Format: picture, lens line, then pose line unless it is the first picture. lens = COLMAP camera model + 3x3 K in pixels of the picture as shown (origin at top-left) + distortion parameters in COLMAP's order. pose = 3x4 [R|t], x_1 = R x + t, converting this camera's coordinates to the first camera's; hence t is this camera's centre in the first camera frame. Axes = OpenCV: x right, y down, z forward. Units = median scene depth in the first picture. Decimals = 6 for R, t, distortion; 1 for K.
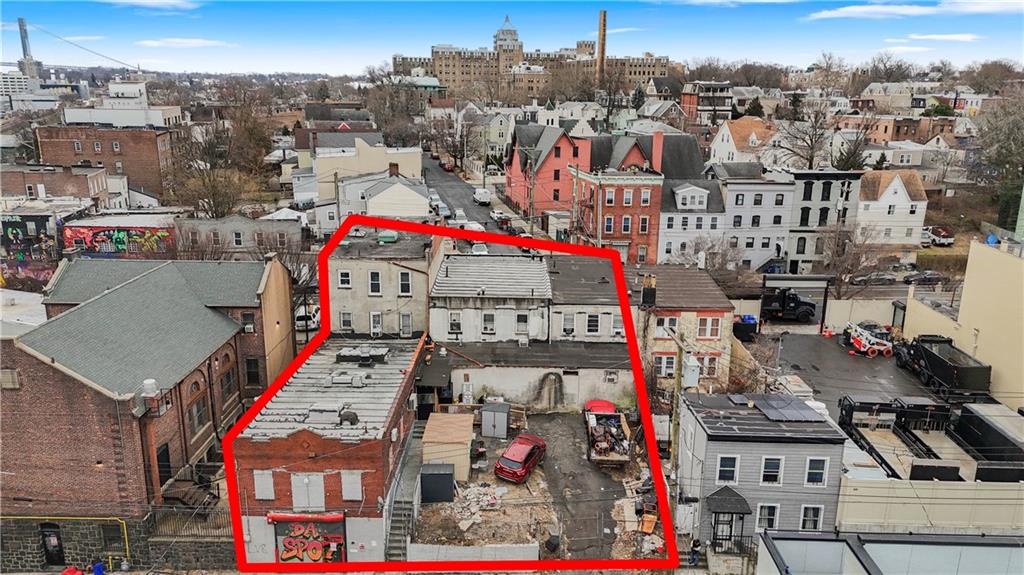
lens RADIAL K [[755.0, 0, 511.5], [0, 755.0, 284.2], [0, 0, 1]] dist [0.059803, -0.032932]
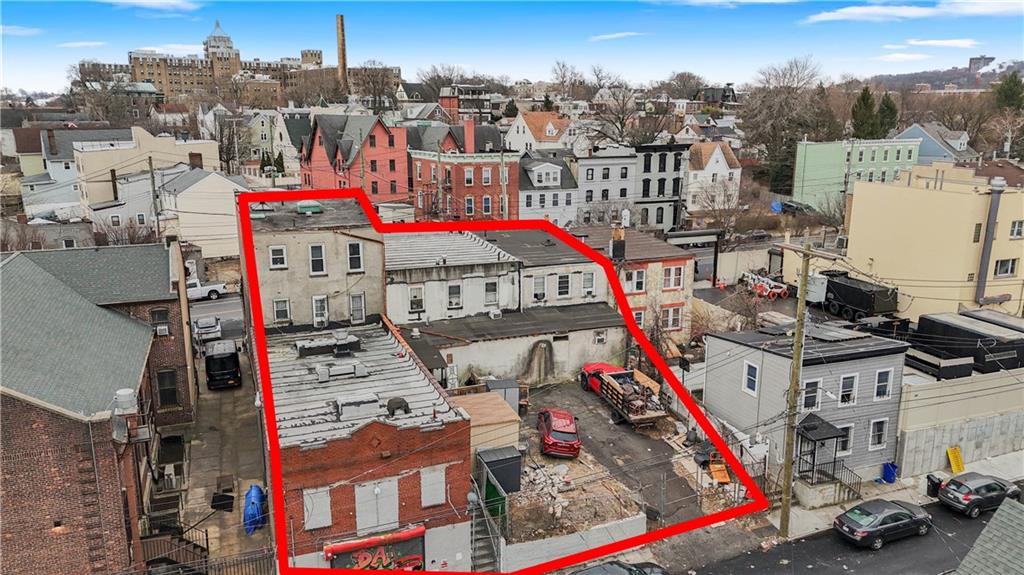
lens RADIAL K [[755.0, 0, 515.1], [0, 755.0, 288.7], [0, 0, 1]] dist [0.059803, -0.032932]
pose [[0.927101, -0.095398, 0.362469, -0.279737], [0.103256, 0.994652, -0.002321, 0.052825], [-0.360309, 0.039579, 0.931993, 0.169863]]
